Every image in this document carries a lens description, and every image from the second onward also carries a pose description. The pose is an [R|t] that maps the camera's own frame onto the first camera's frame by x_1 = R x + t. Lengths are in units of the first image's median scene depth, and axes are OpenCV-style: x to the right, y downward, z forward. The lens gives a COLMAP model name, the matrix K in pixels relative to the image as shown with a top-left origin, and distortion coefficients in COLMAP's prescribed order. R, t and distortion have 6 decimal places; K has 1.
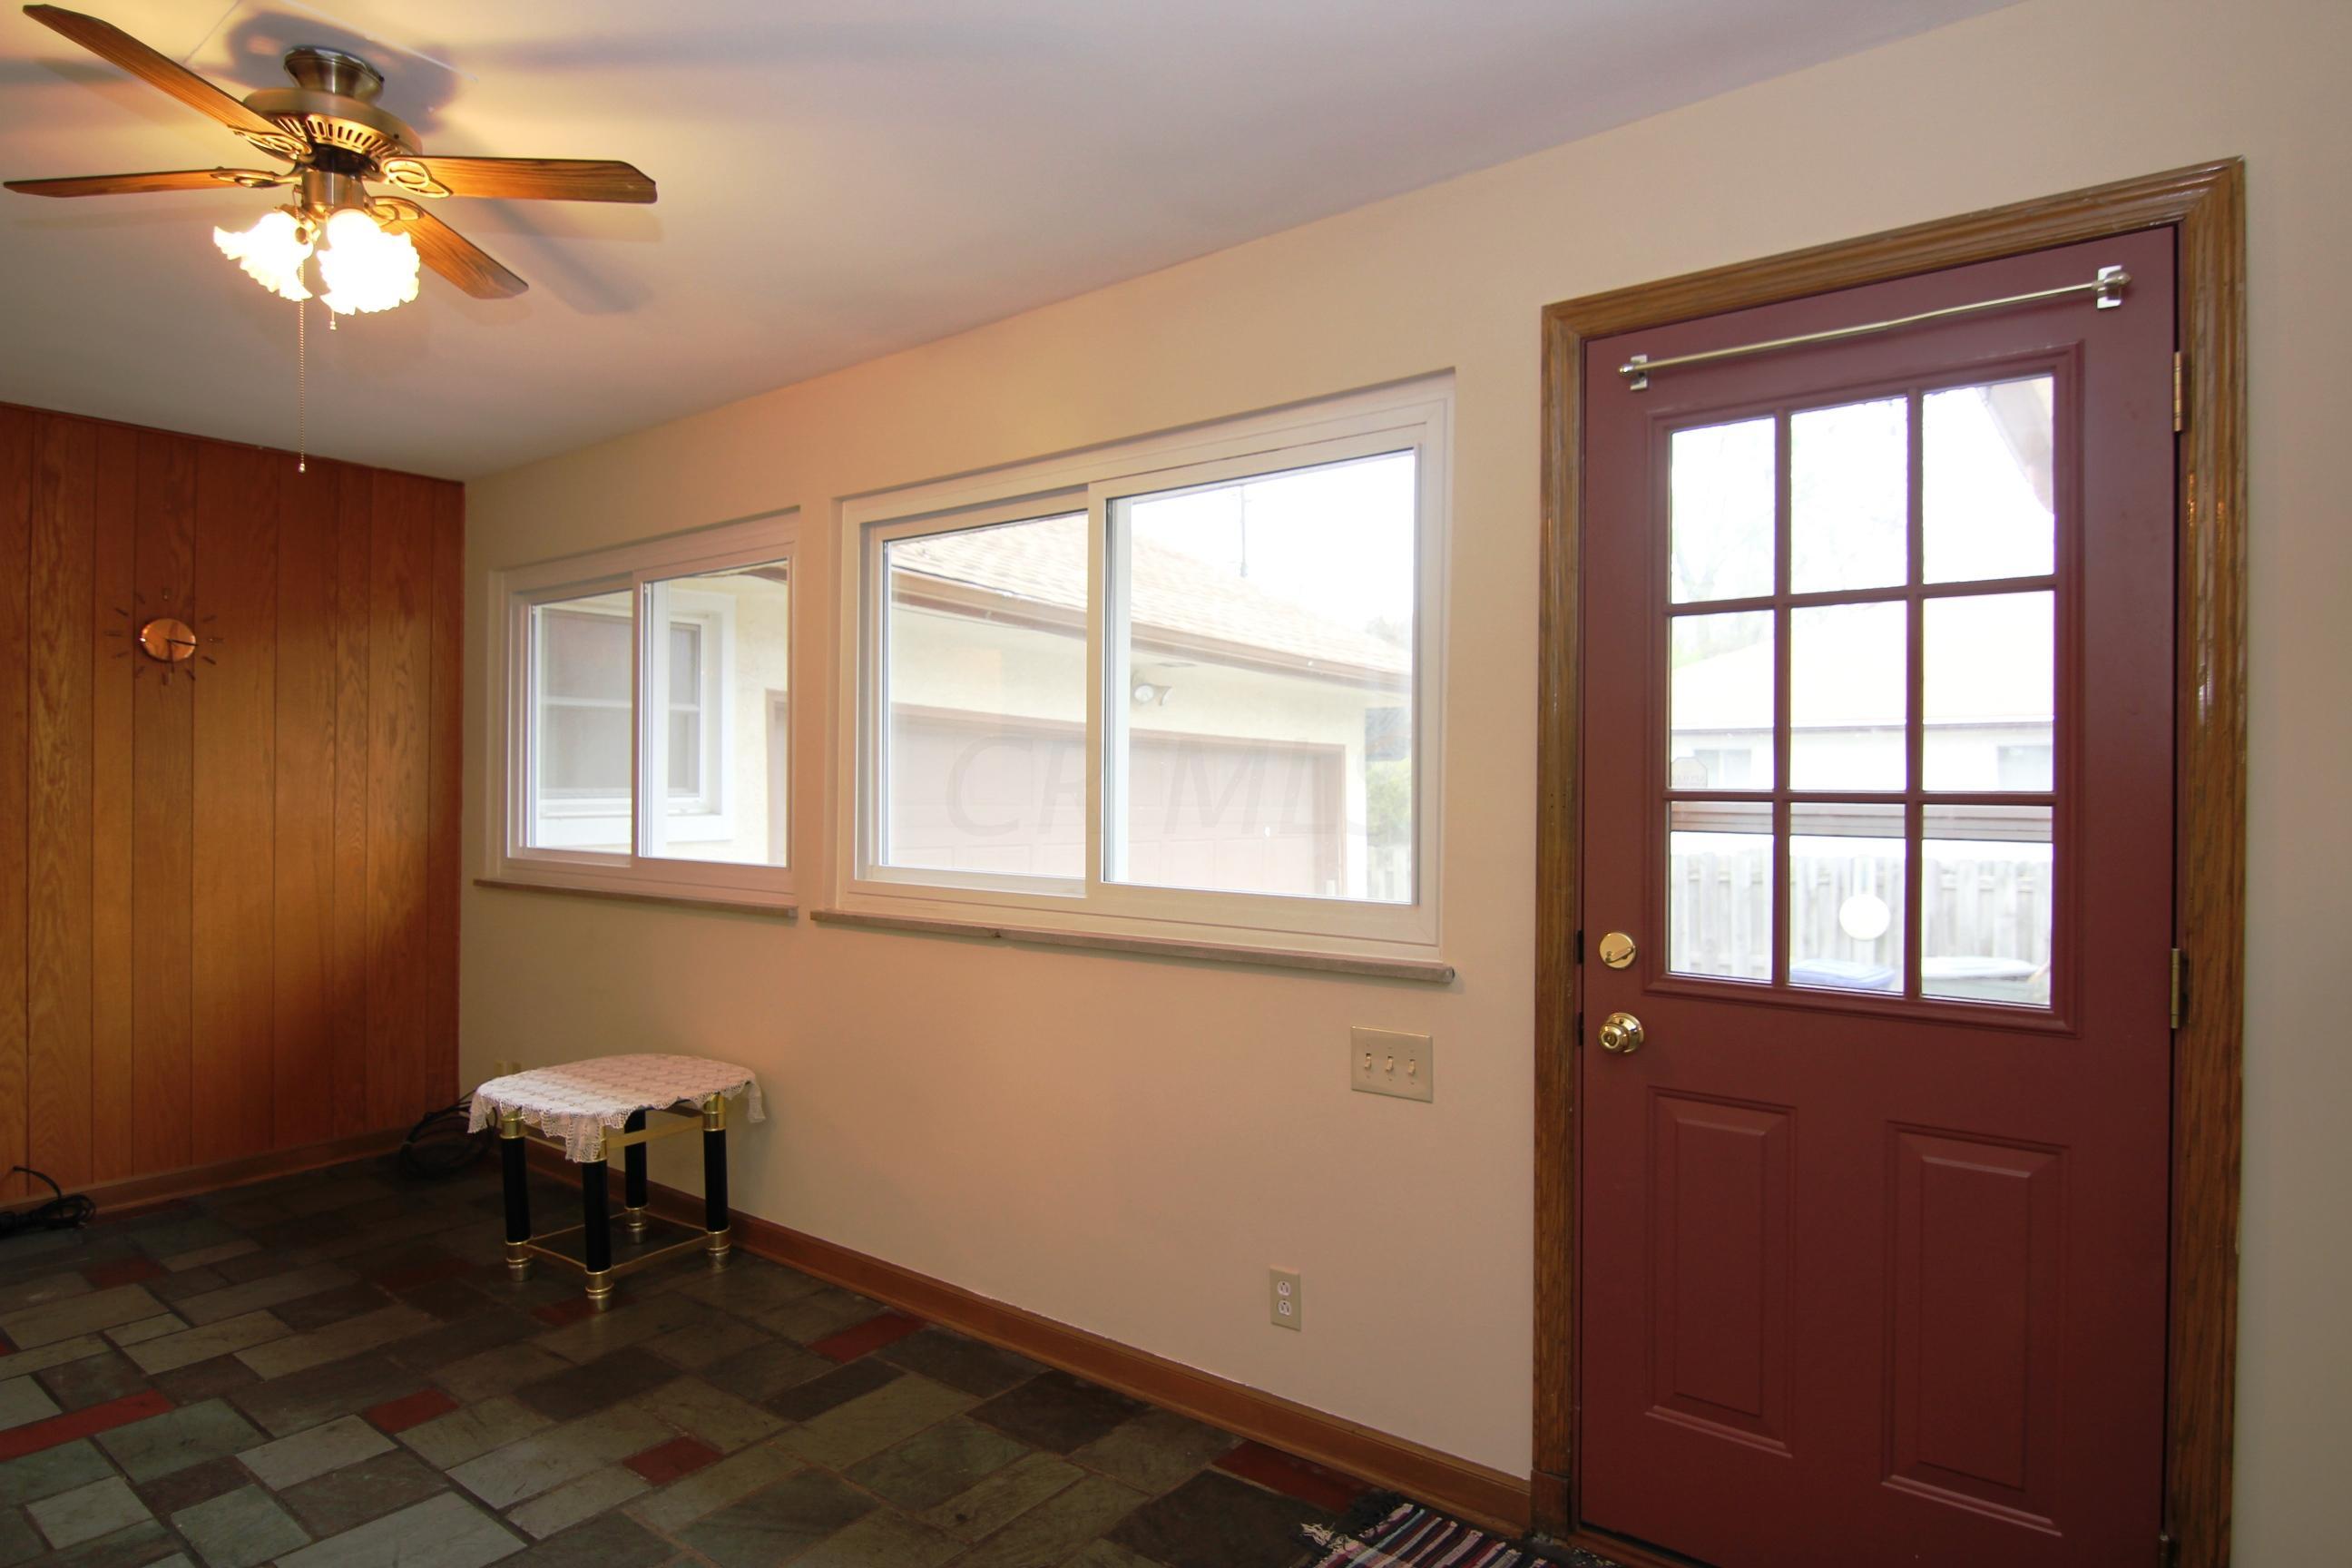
lens RADIAL K [[1316.8, 0, 1186.6], [0, 1316.8, 784.4], [0, 0, 1]] dist [0.001481, -0.000638]
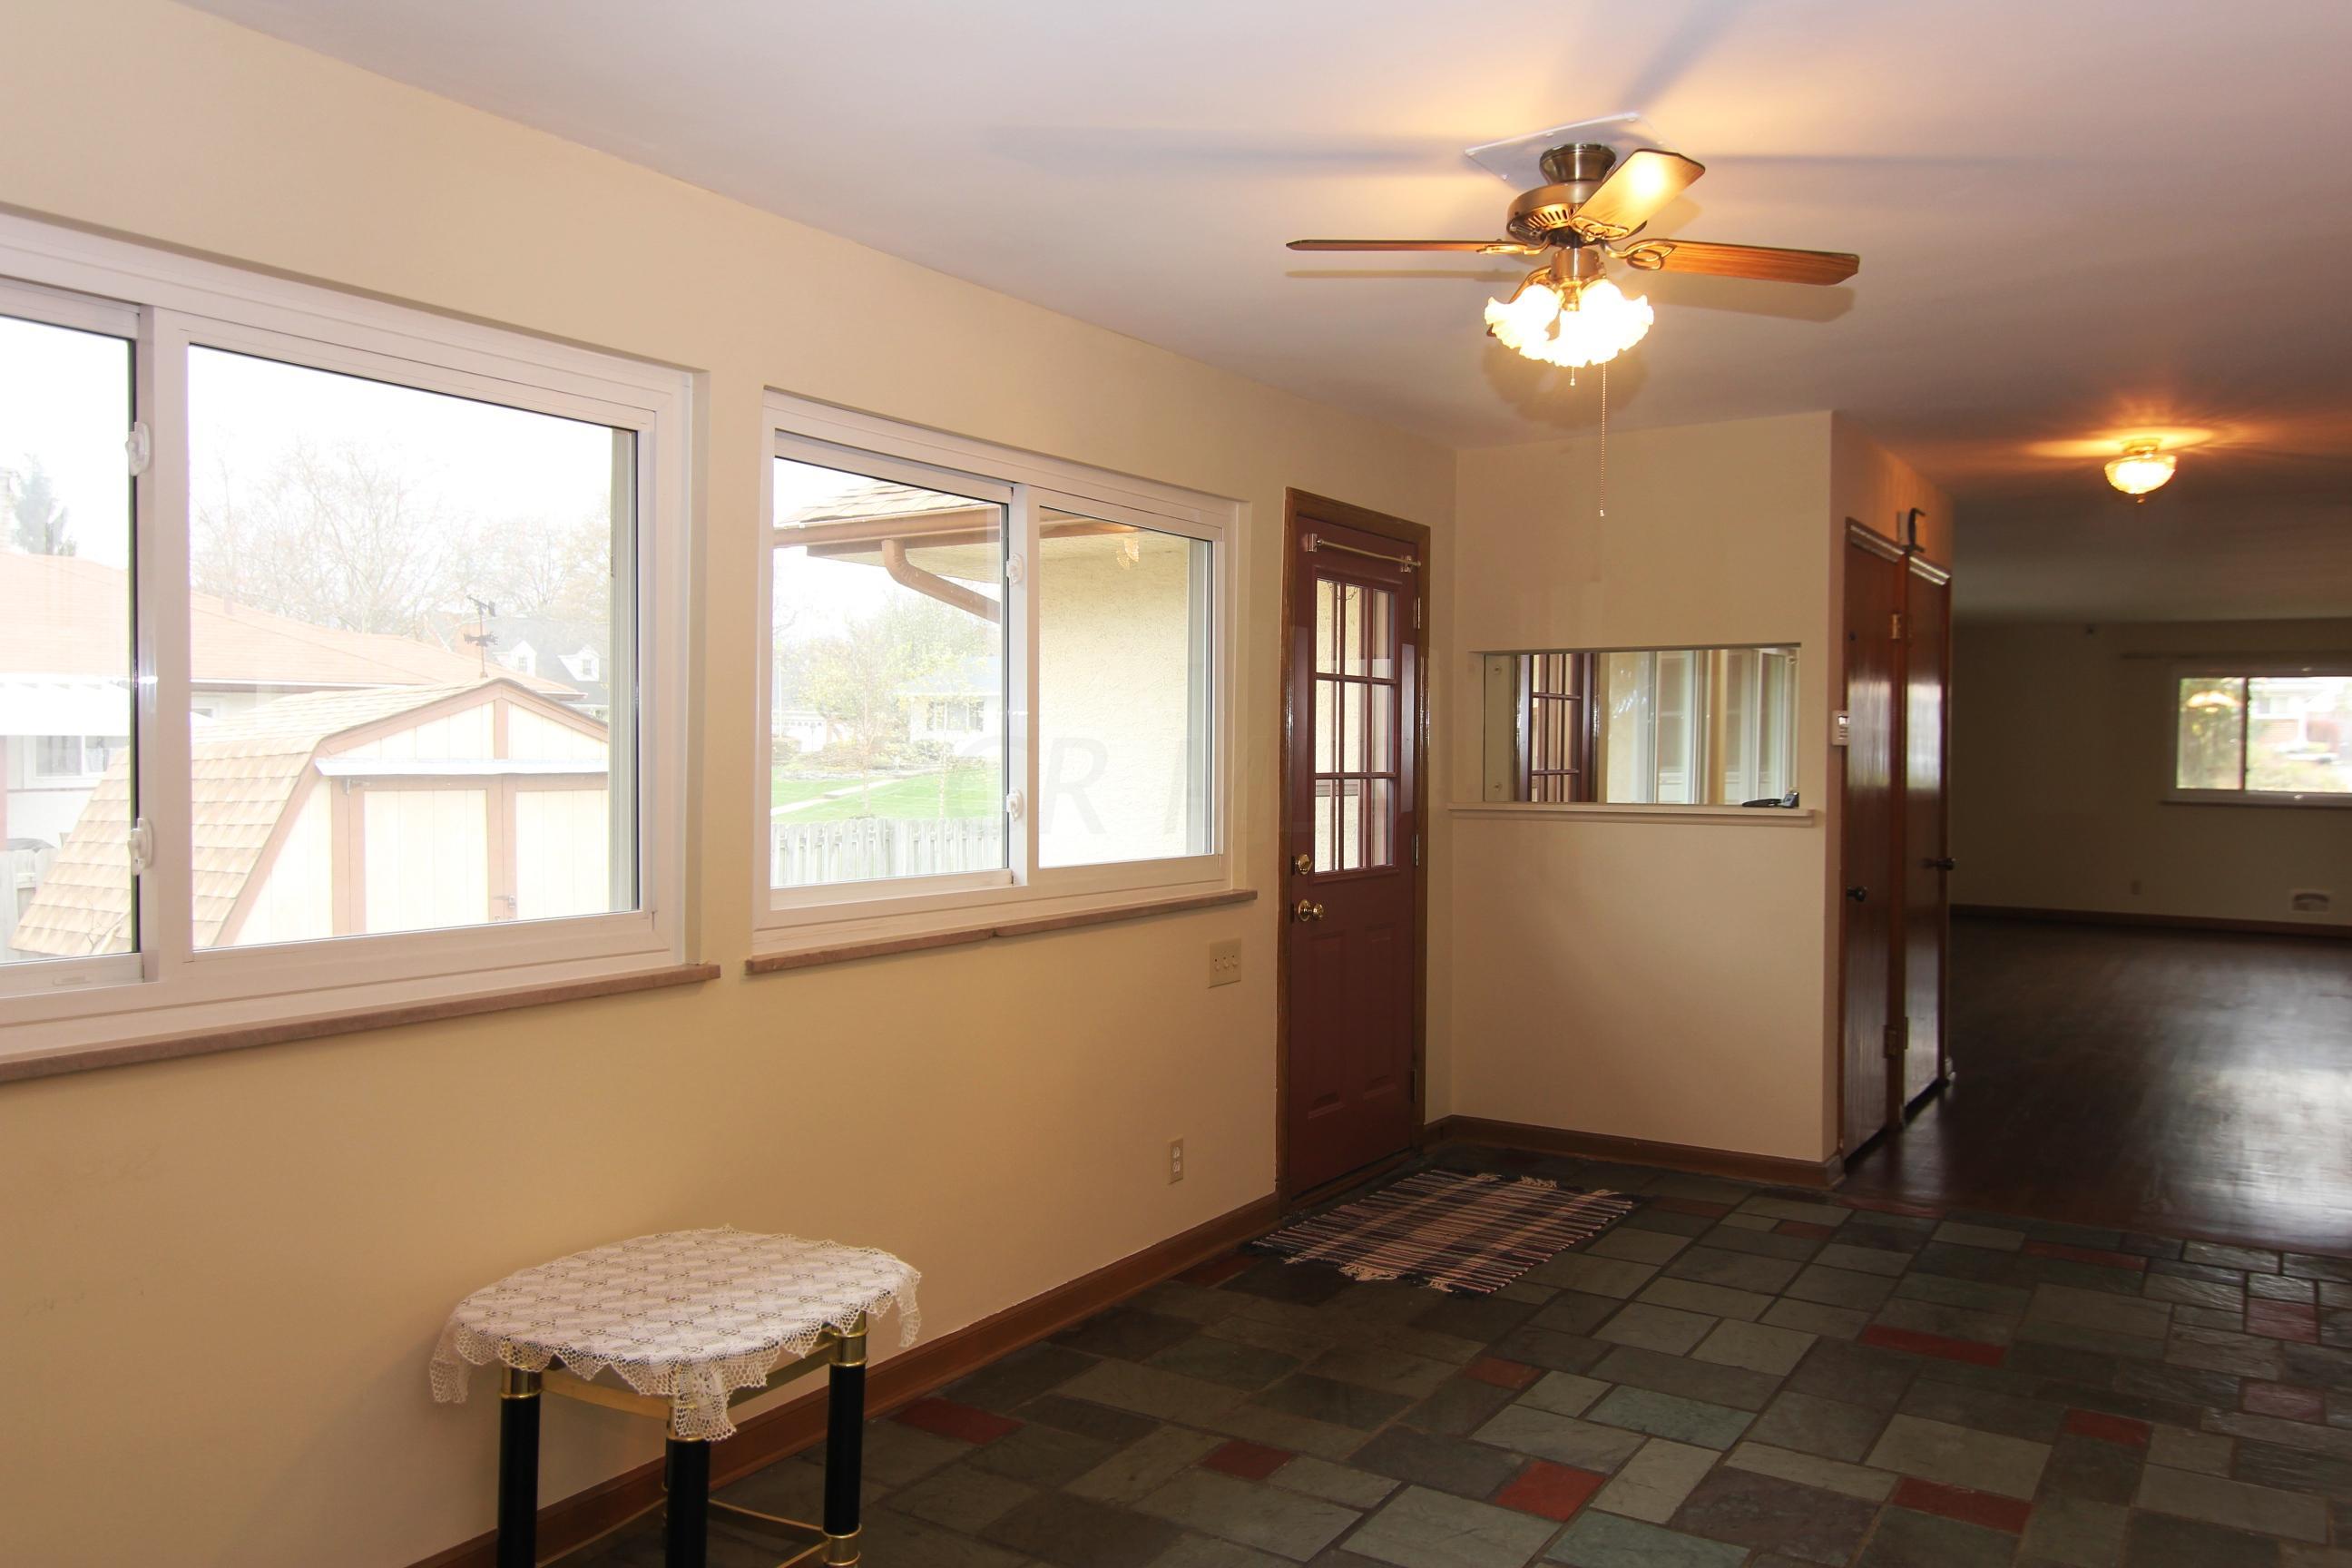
lens RADIAL K [[1593.7, 0, 1176.0], [0, 1593.7, 784.0], [0, 0, 1]] dist [-0.001137, -0.000018]
pose [[-0.046791, -0.012526, 0.998826, -1.532565], [0.014946, 0.999801, 0.013238, -0.010364], [-0.998793, 0.015548, -0.046595, 1.071358]]
